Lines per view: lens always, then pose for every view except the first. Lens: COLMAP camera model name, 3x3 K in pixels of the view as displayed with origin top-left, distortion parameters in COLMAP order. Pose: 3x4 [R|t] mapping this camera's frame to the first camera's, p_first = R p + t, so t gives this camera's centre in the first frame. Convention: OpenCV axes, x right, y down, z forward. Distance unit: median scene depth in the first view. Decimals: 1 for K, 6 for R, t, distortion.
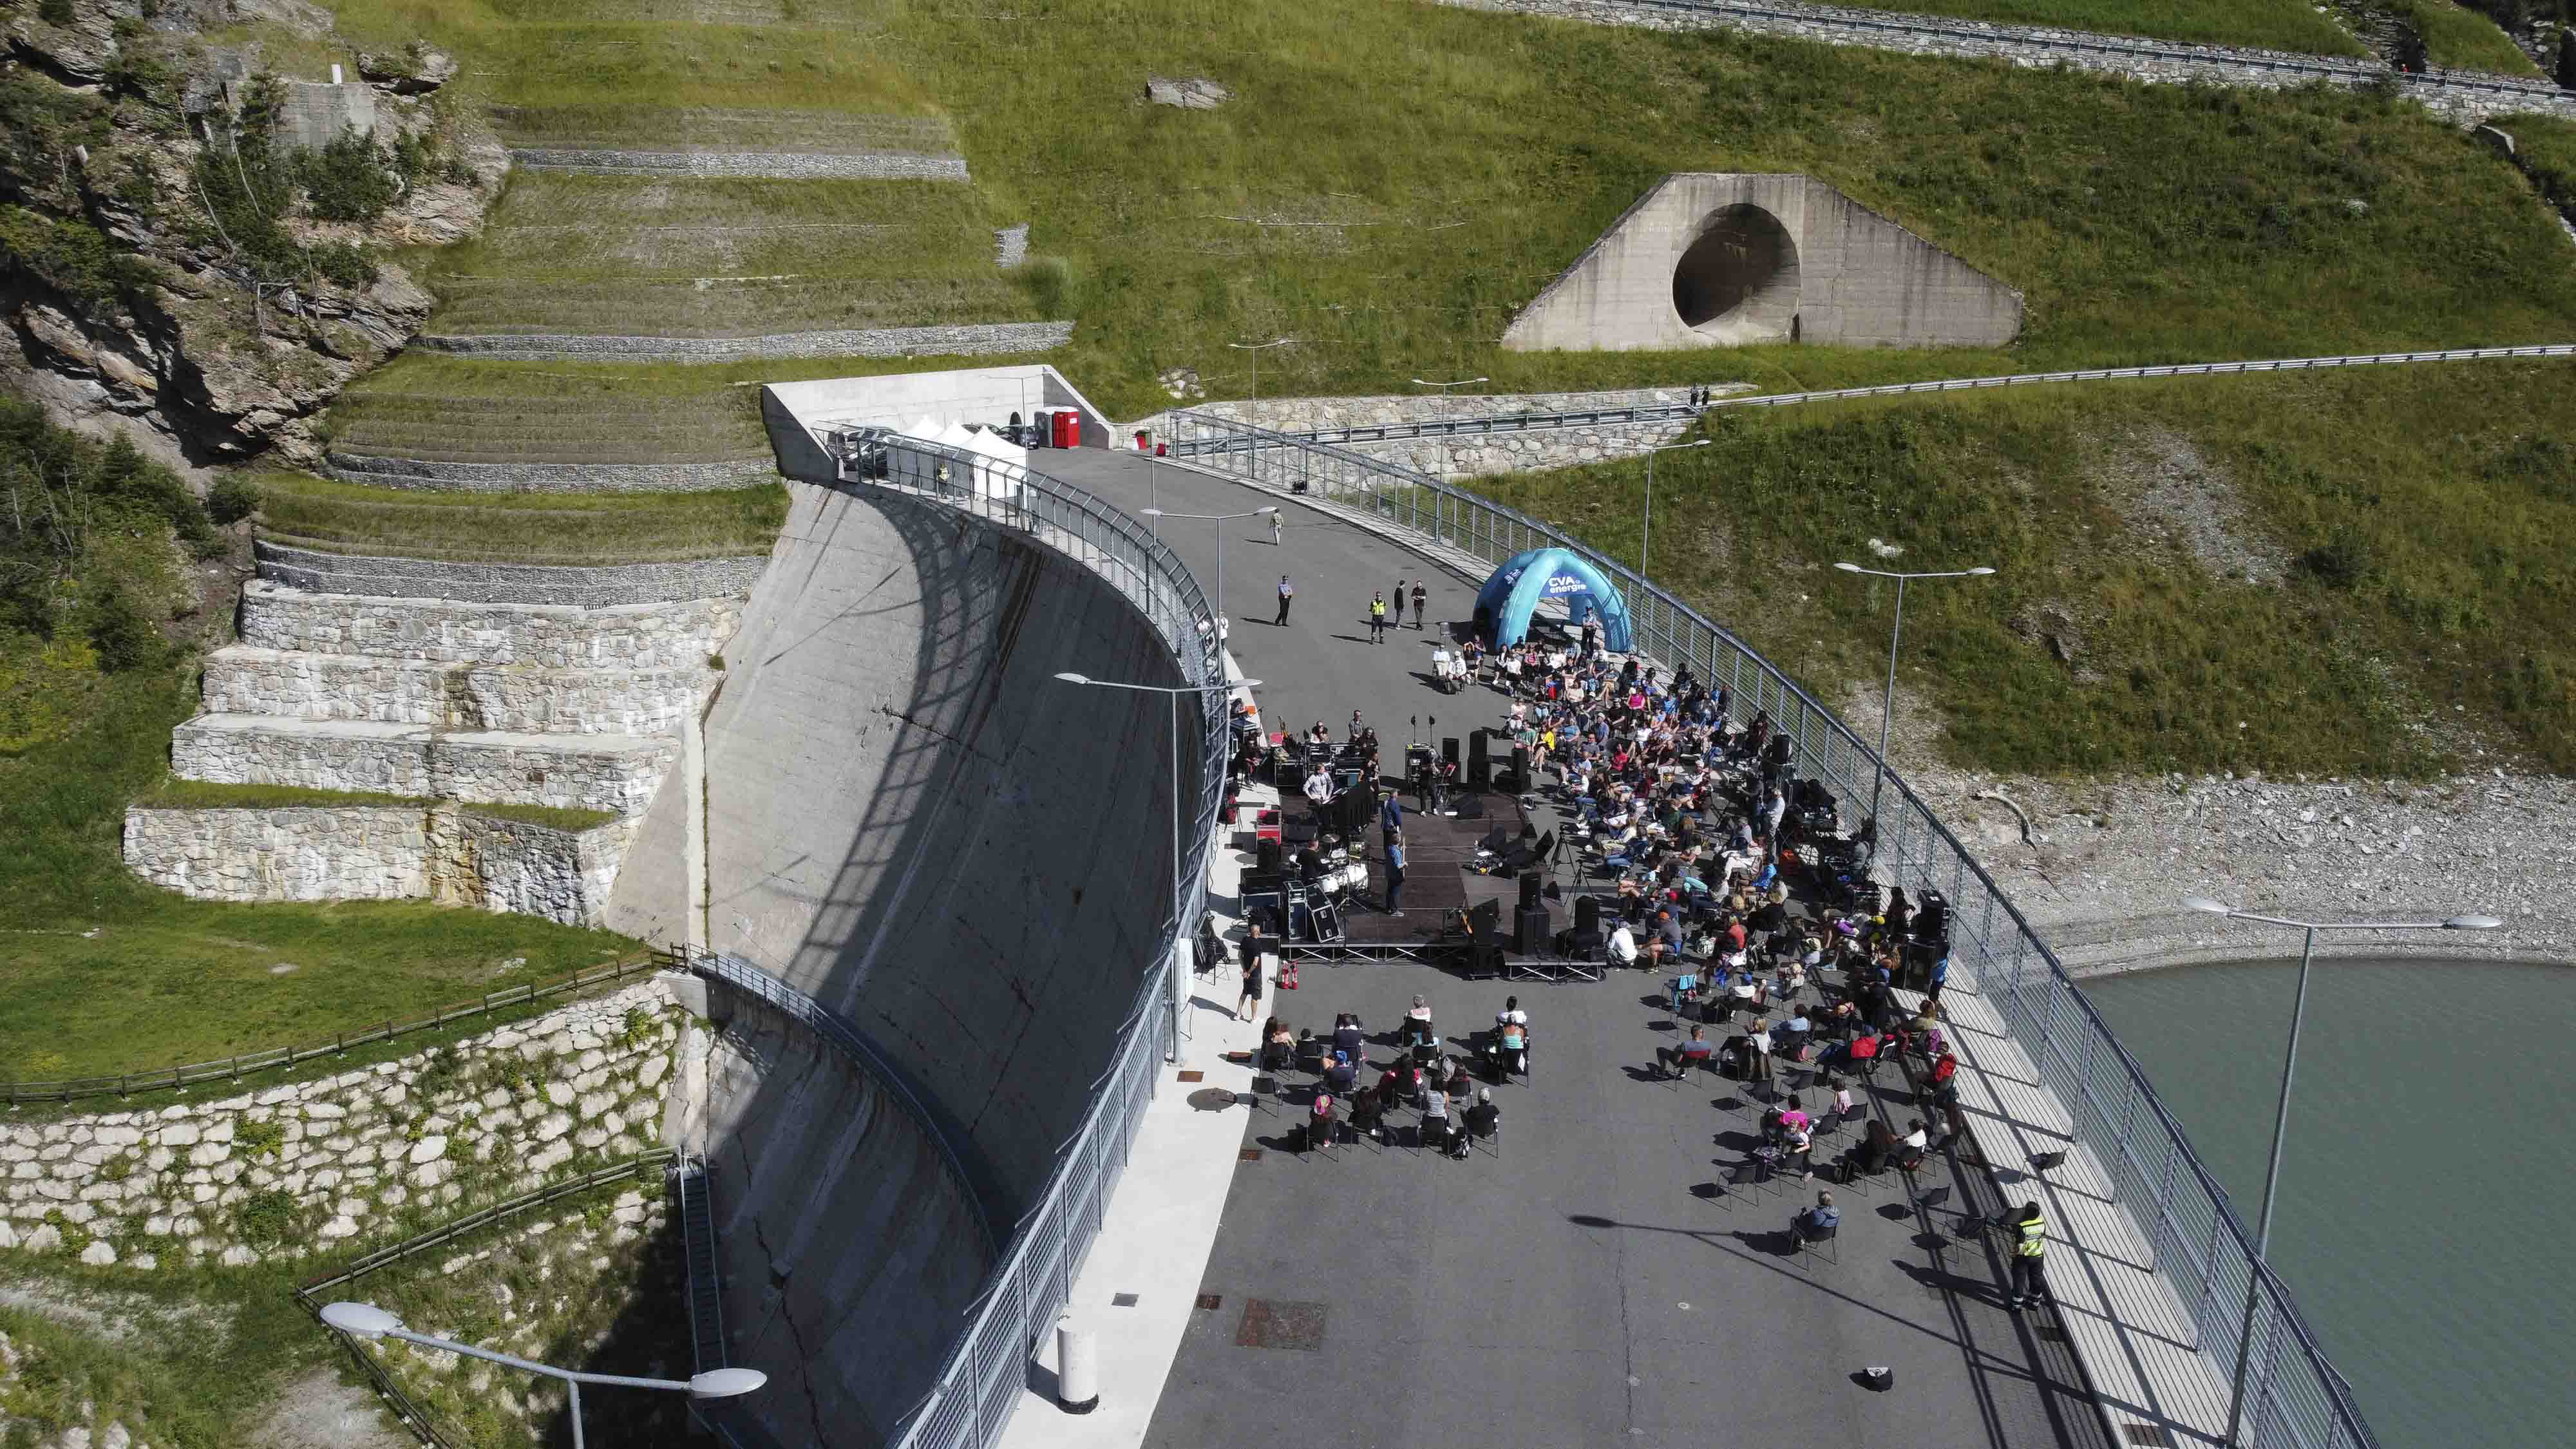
lens RADIAL K [[1956.6, 0, 1285.2], [0, 1956.6, 735.0], [0, 0, 1]] dist [0.002509, -0.006478]
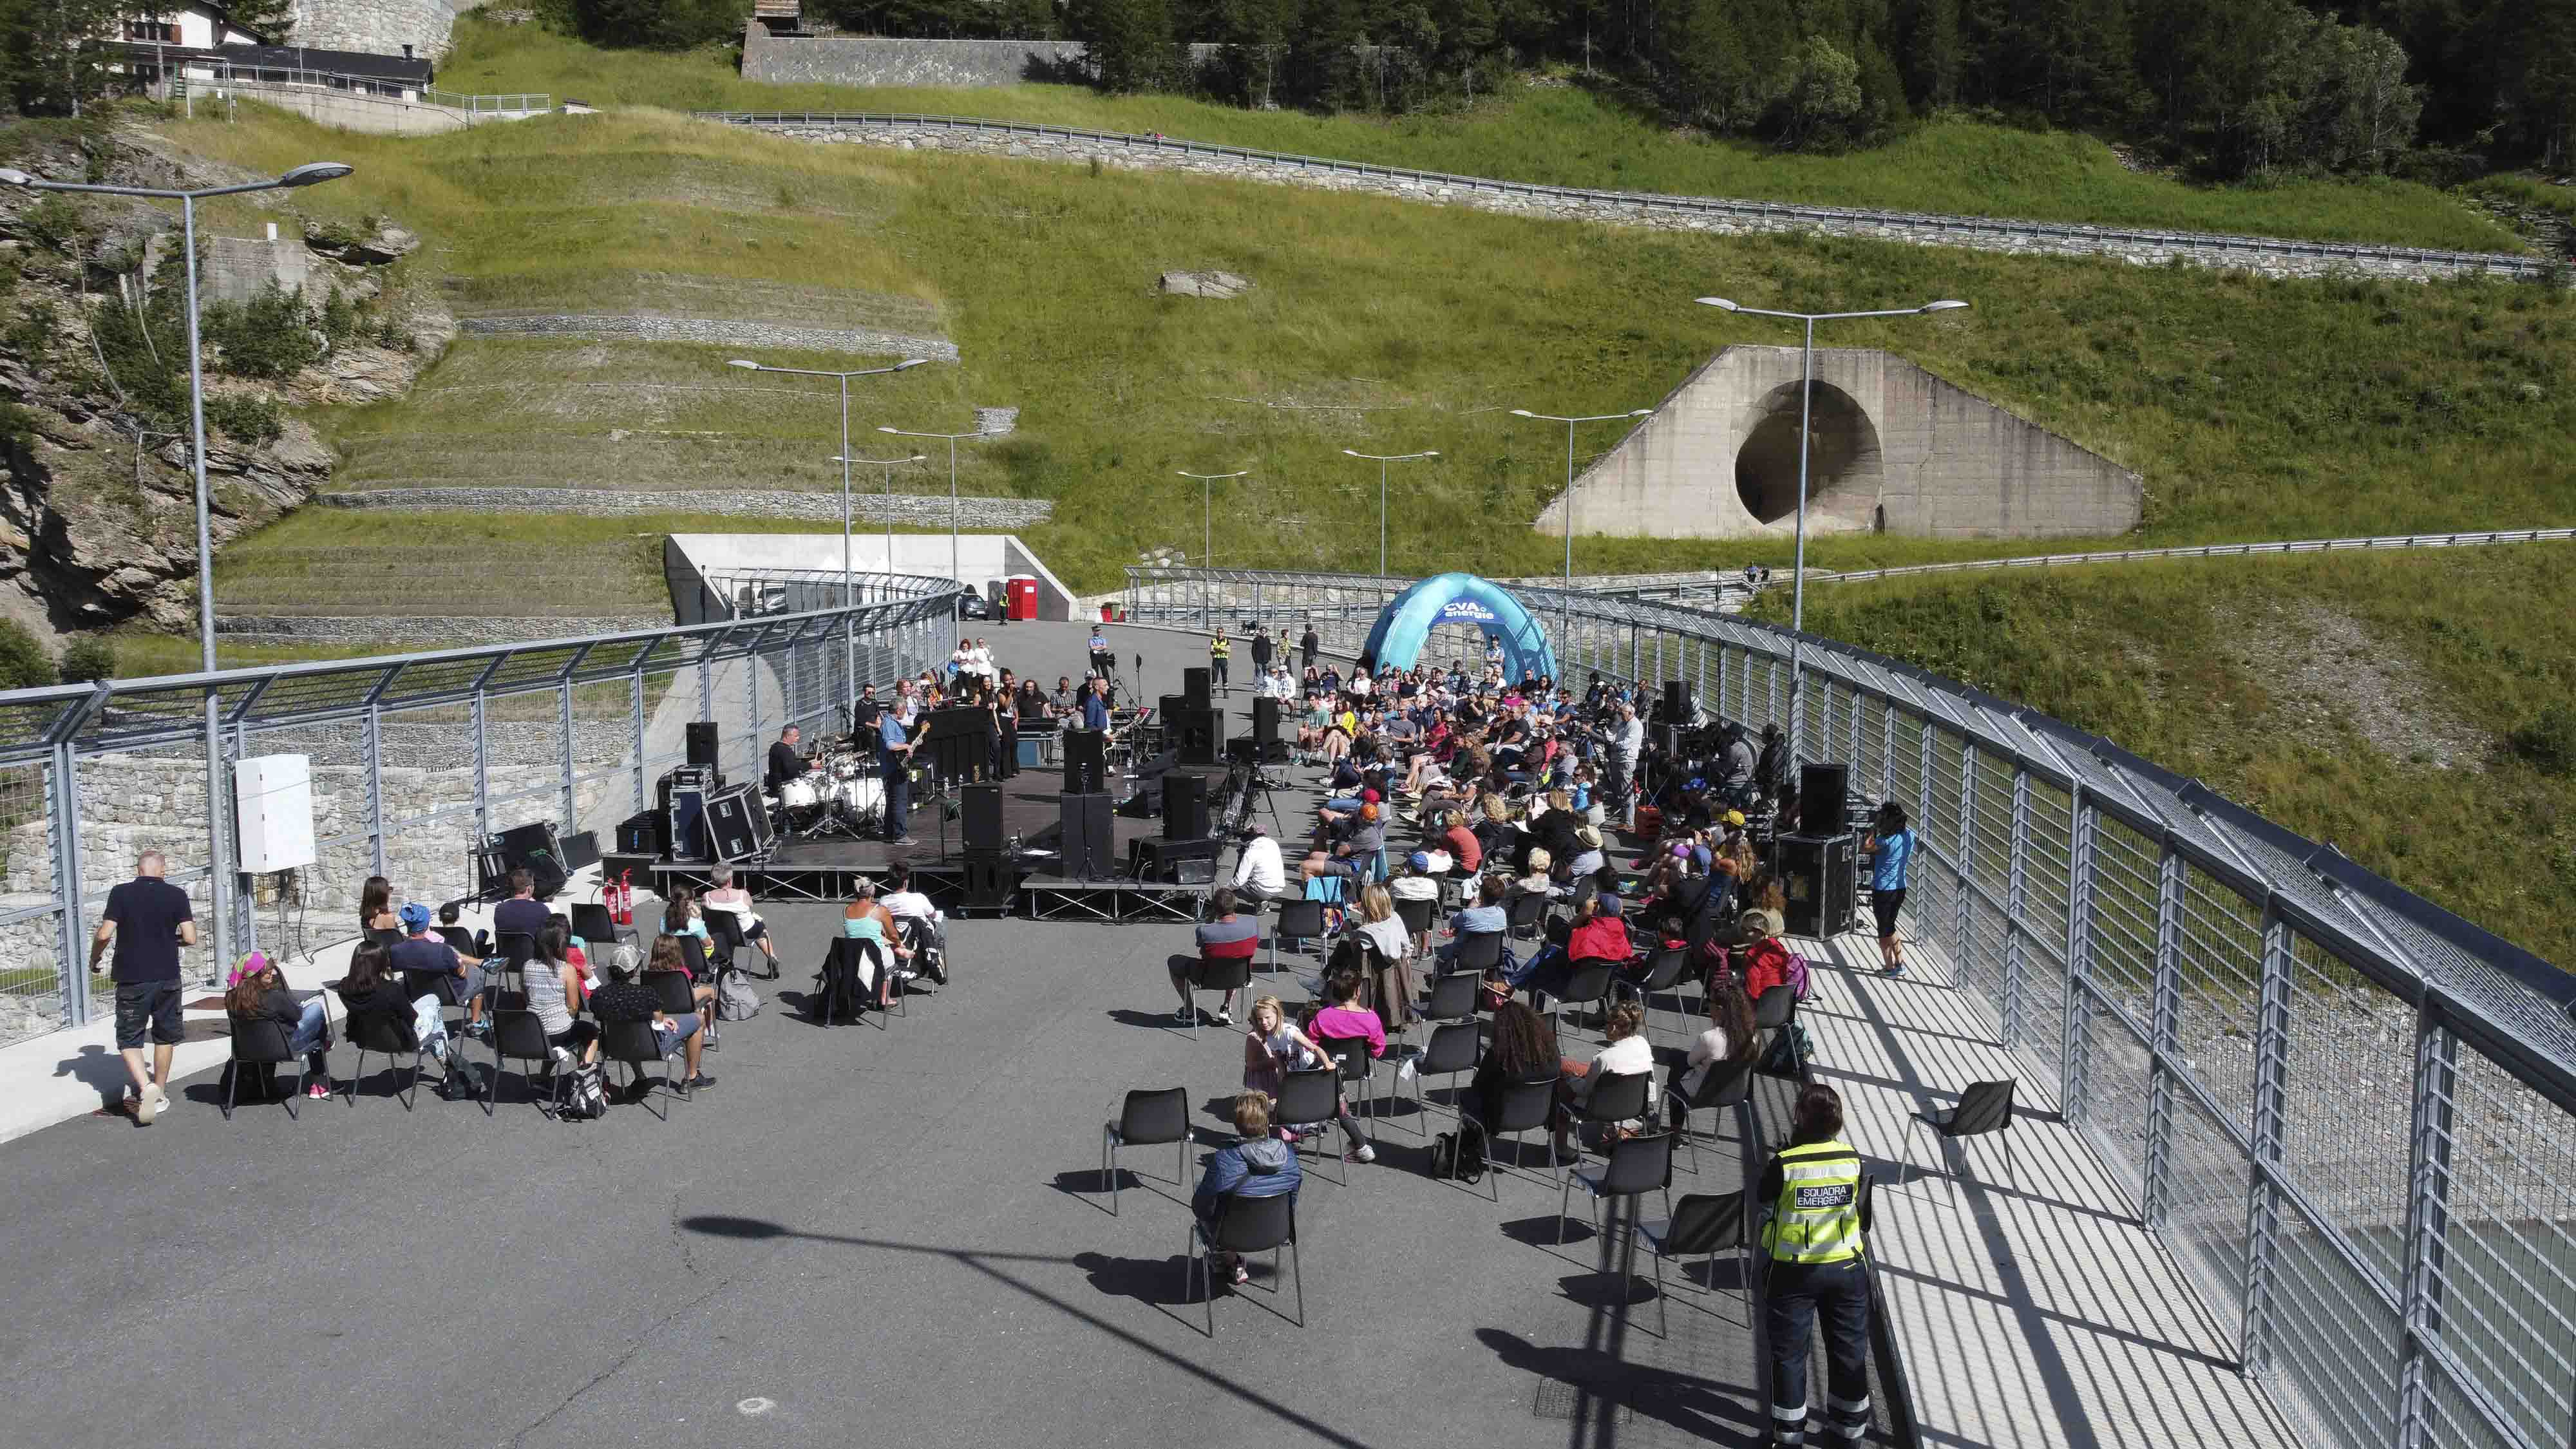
lens RADIAL K [[1956.6, 0, 1285.2], [0, 1956.6, 735.0], [0, 0, 1]] dist [0.002509, -0.006478]
pose [[0.996989, 0.004124, -0.077438, 0.083639], [-0.017695, 0.984340, -0.175392, 0.062577], [0.075502, 0.176234, 0.981448, 0.175771]]
